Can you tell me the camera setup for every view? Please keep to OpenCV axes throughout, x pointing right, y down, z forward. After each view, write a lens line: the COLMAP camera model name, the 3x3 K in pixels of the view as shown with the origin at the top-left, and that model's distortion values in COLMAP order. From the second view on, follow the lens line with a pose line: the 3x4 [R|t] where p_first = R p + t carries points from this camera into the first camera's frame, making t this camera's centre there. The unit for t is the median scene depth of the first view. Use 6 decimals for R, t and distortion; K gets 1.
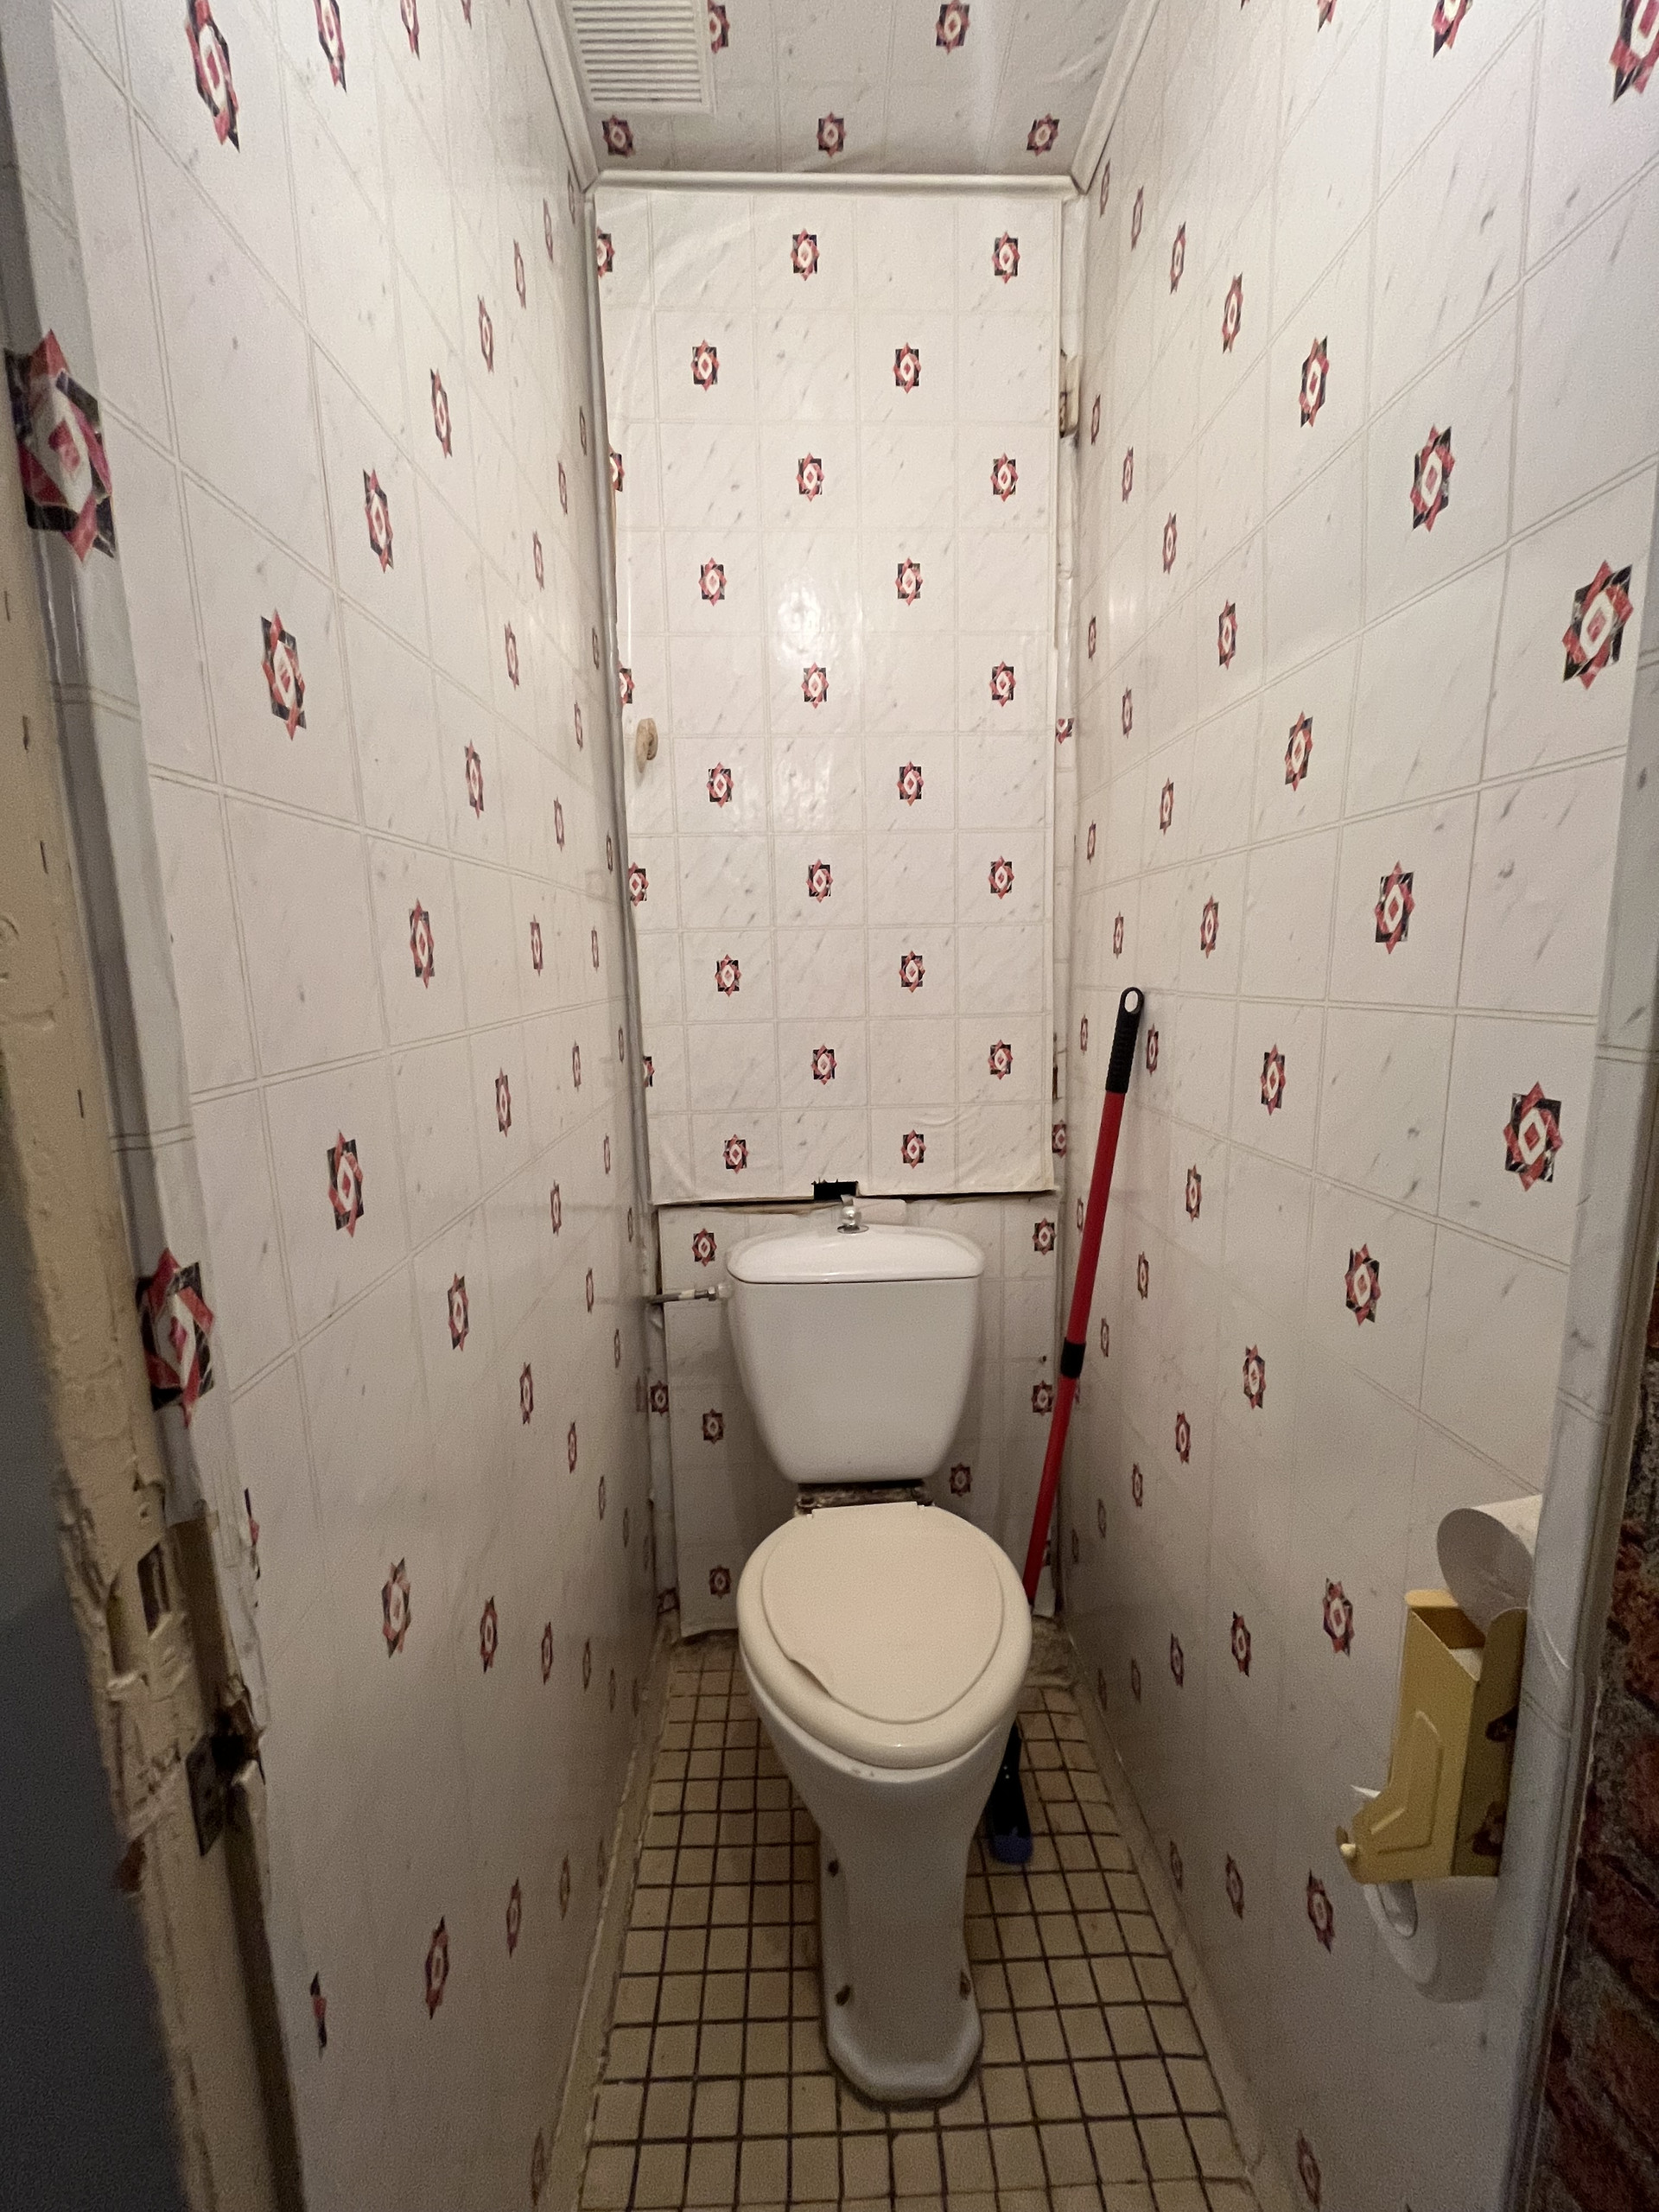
lens RADIAL K [[902.7, 0, 832.5], [0, 902.7, 1102.6], [0, 0, 1]] dist [-0.001724, -0.000004]
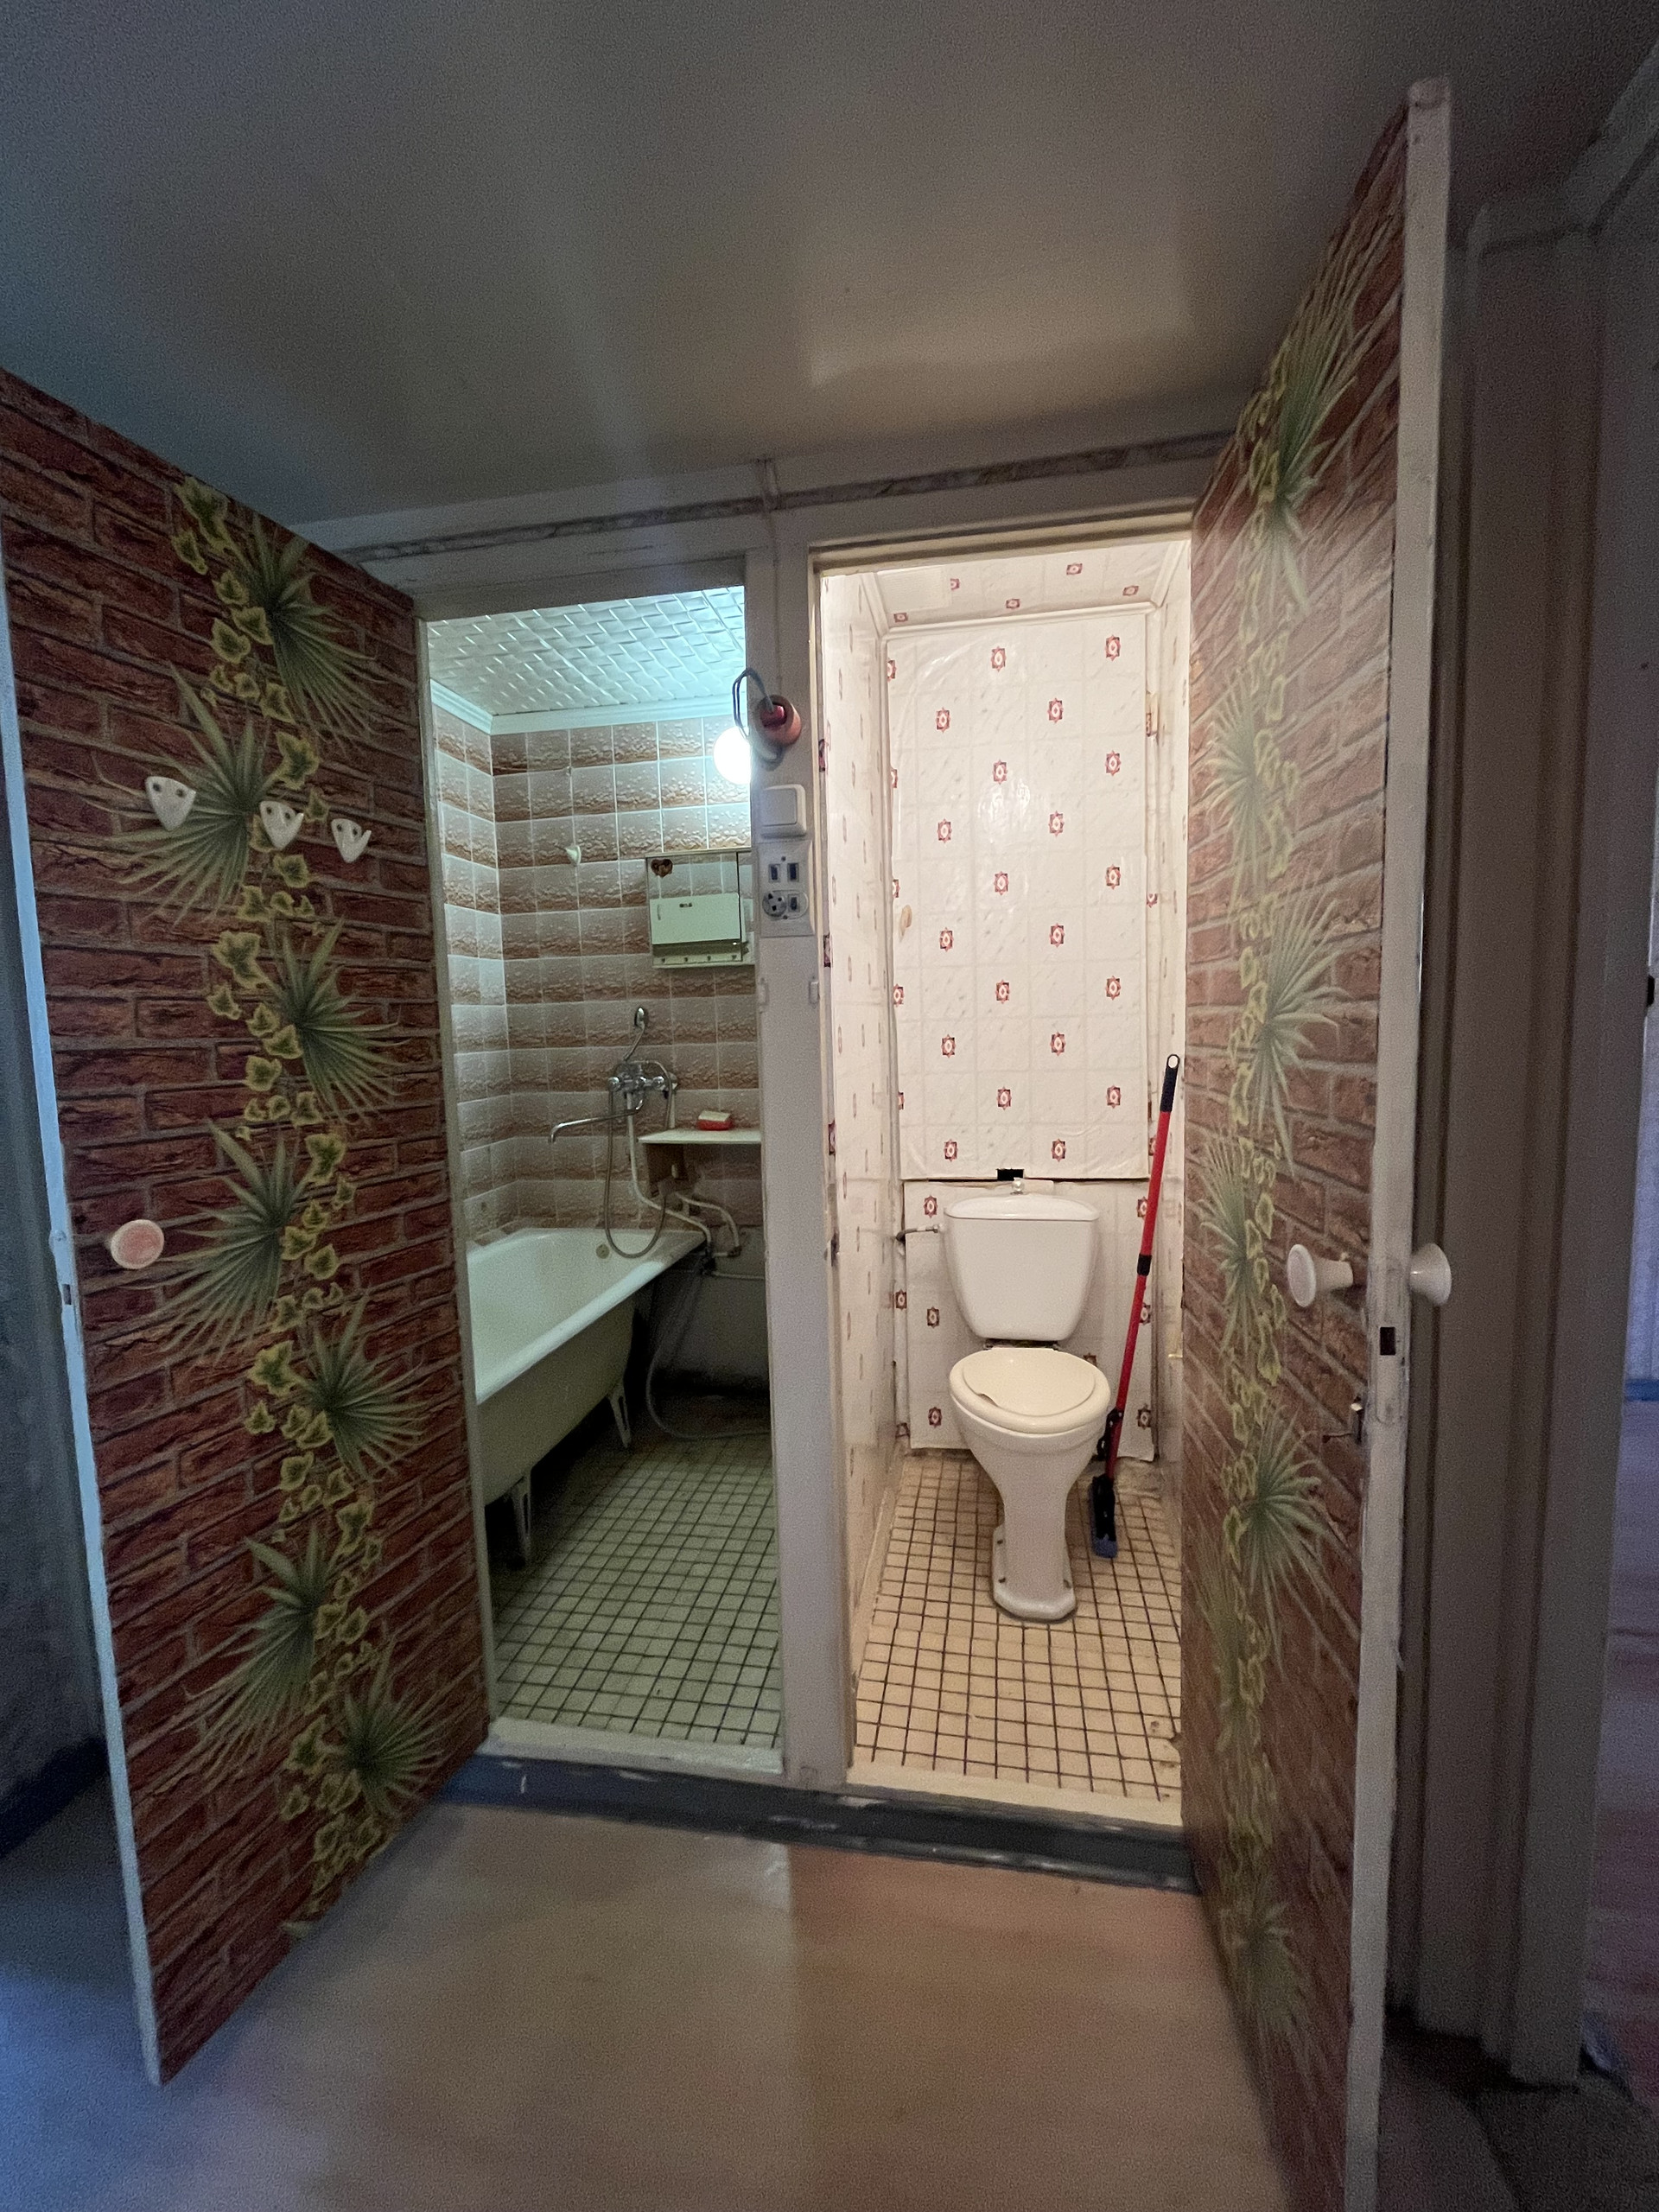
lens RADIAL K [[902.7, 0, 832.5], [0, 902.7, 1102.6], [0, 0, 1]] dist [-0.001724, -0.000004]
pose [[0.975225, 0.012364, -0.220871, 0.052300], [-0.026151, 0.997879, -0.059609, 0.078315], [0.219665, 0.063909, 0.973480, -0.744401]]
